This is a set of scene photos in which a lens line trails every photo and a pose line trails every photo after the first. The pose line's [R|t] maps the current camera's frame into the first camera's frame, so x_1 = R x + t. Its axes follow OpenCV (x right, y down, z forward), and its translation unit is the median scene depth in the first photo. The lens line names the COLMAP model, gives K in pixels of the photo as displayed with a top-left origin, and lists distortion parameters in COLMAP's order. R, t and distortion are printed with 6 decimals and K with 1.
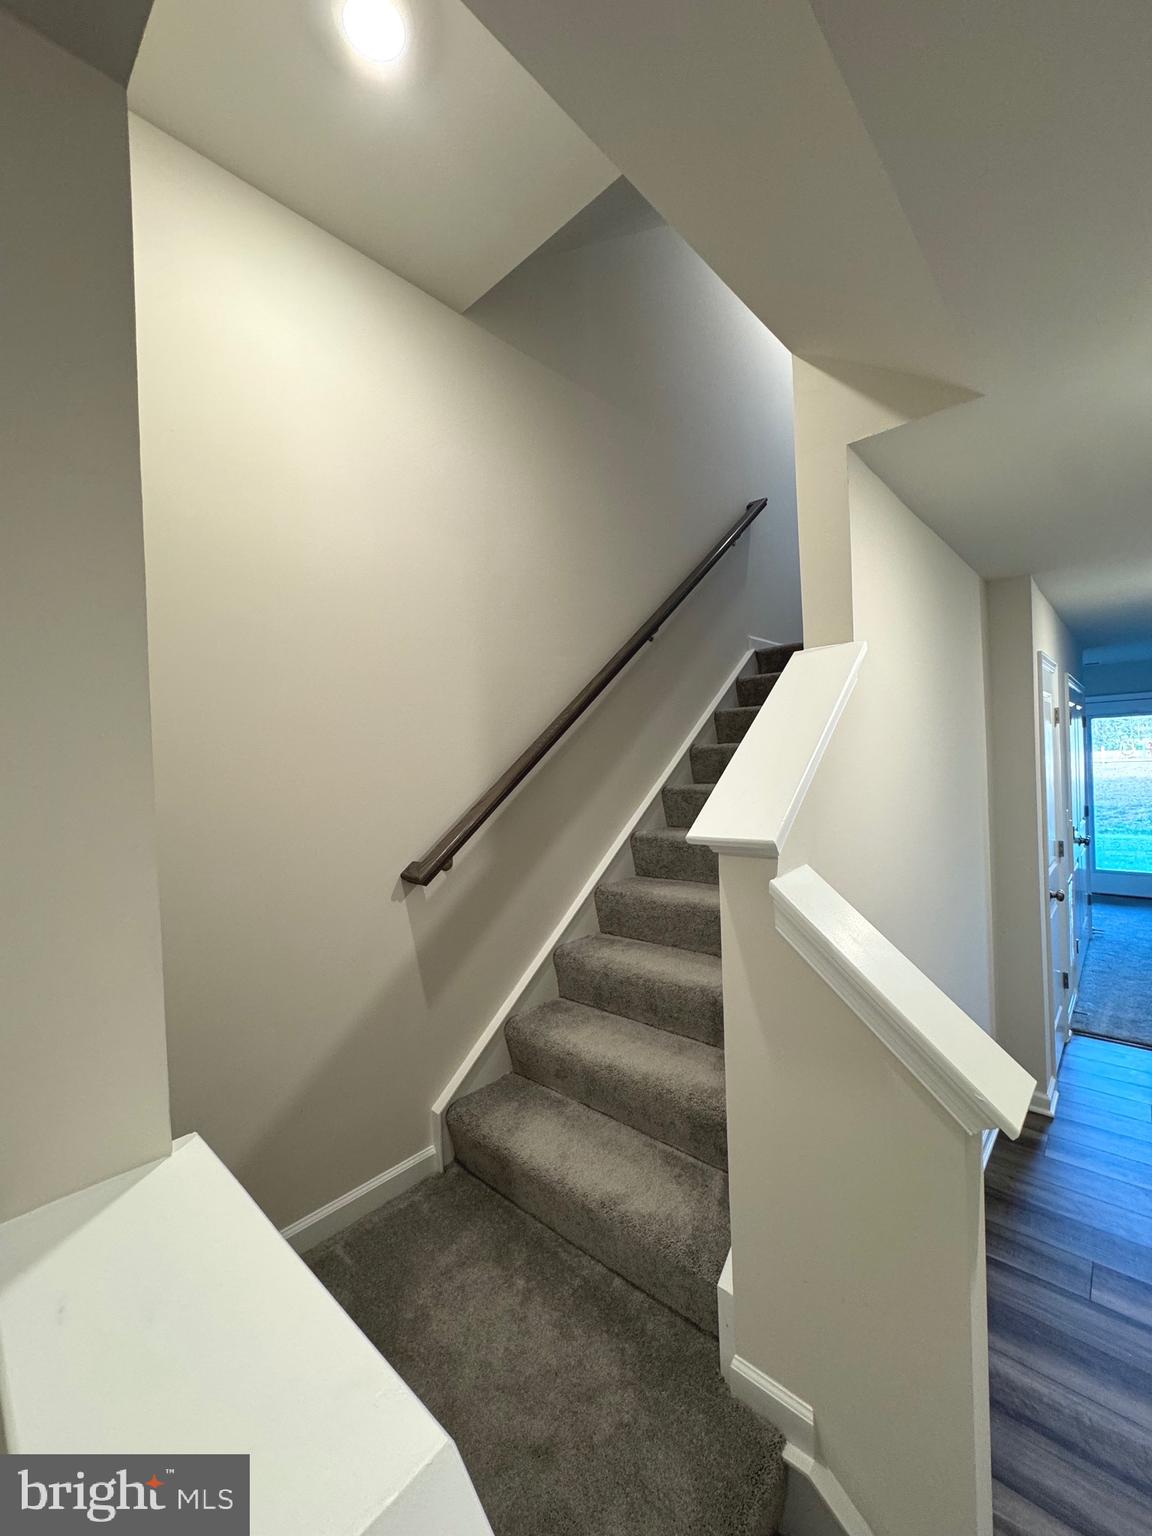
lens RADIAL K [[615.1, 0, 574.9], [0, 615.1, 761.6], [0, 0, 1]] dist [-0.002575, -0.000354]
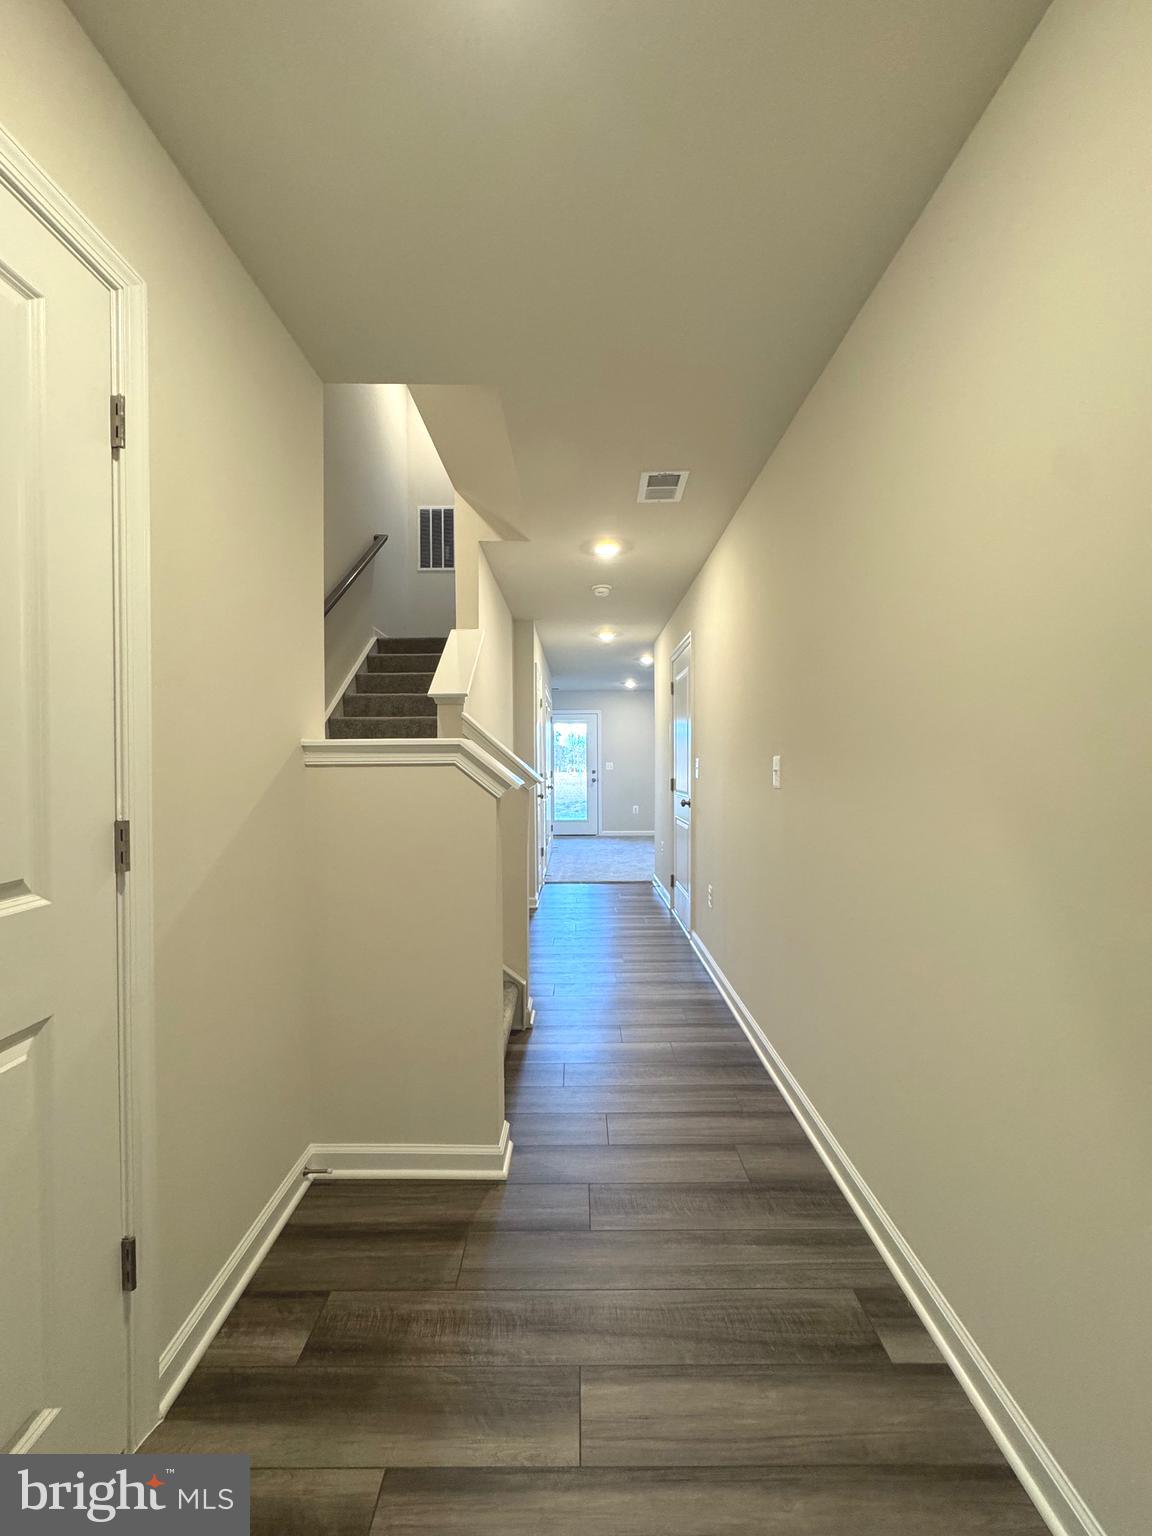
lens RADIAL K [[615.1, 0, 576.4], [0, 615.1, 766.7], [0, 0, 1]] dist [-0.002575, -0.000354]
pose [[0.737925, 0.038315, 0.673794, -0.341225], [-0.023640, 0.999242, -0.030931, 0.162024], [-0.674468, 0.006896, 0.738272, -0.394415]]
